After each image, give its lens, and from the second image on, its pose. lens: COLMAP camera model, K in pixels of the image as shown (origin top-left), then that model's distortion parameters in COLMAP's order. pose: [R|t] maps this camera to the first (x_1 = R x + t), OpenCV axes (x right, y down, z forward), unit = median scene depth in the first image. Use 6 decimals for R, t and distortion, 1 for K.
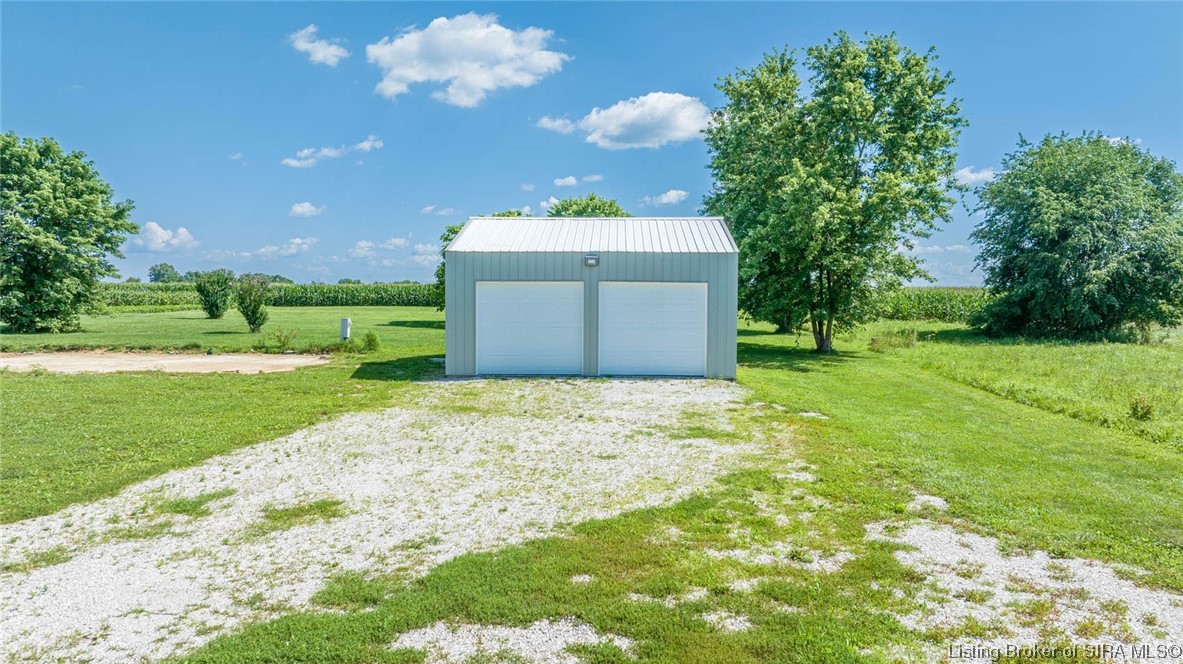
lens RADIAL K [[824.5, 0, 603.0], [0, 824.5, 331.0], [0, 0, 1]] dist [-0.050321, 0.073205]
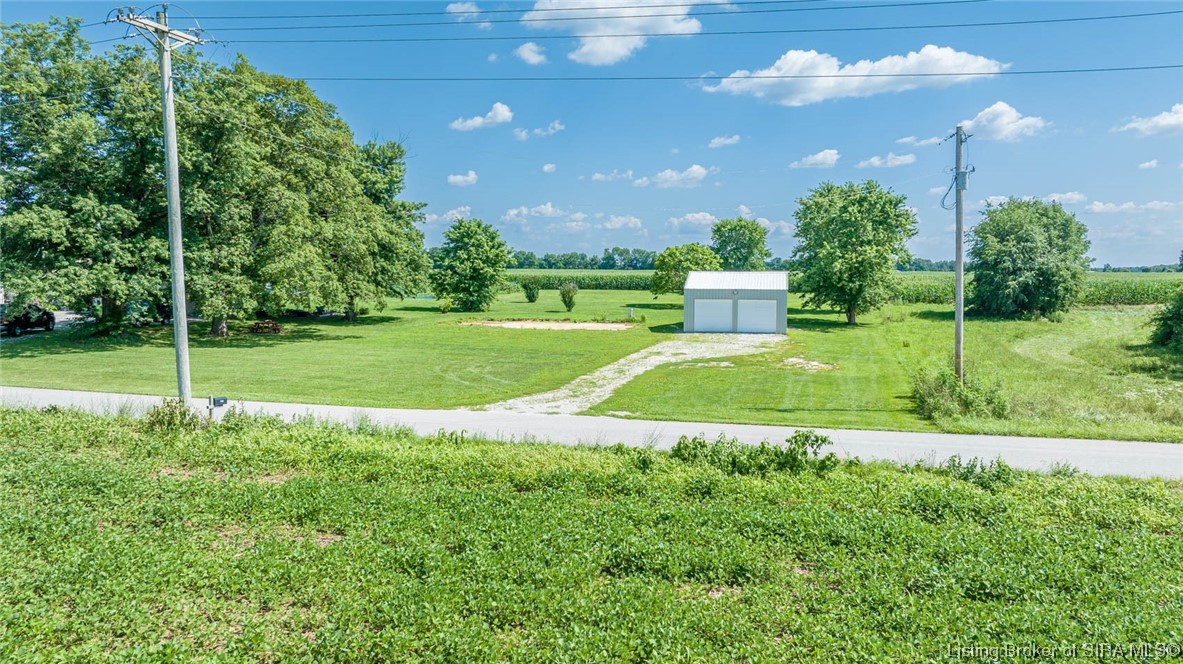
lens RADIAL K [[824.5, 0, 603.0], [0, 824.5, 331.0], [0, 0, 1]] dist [-0.050321, 0.073205]
pose [[0.982887, 0.012078, -0.183812, 0.043235], [-0.004649, 0.999157, 0.040794, -0.045413], [0.184150, -0.039241, 0.982115, -1.329693]]
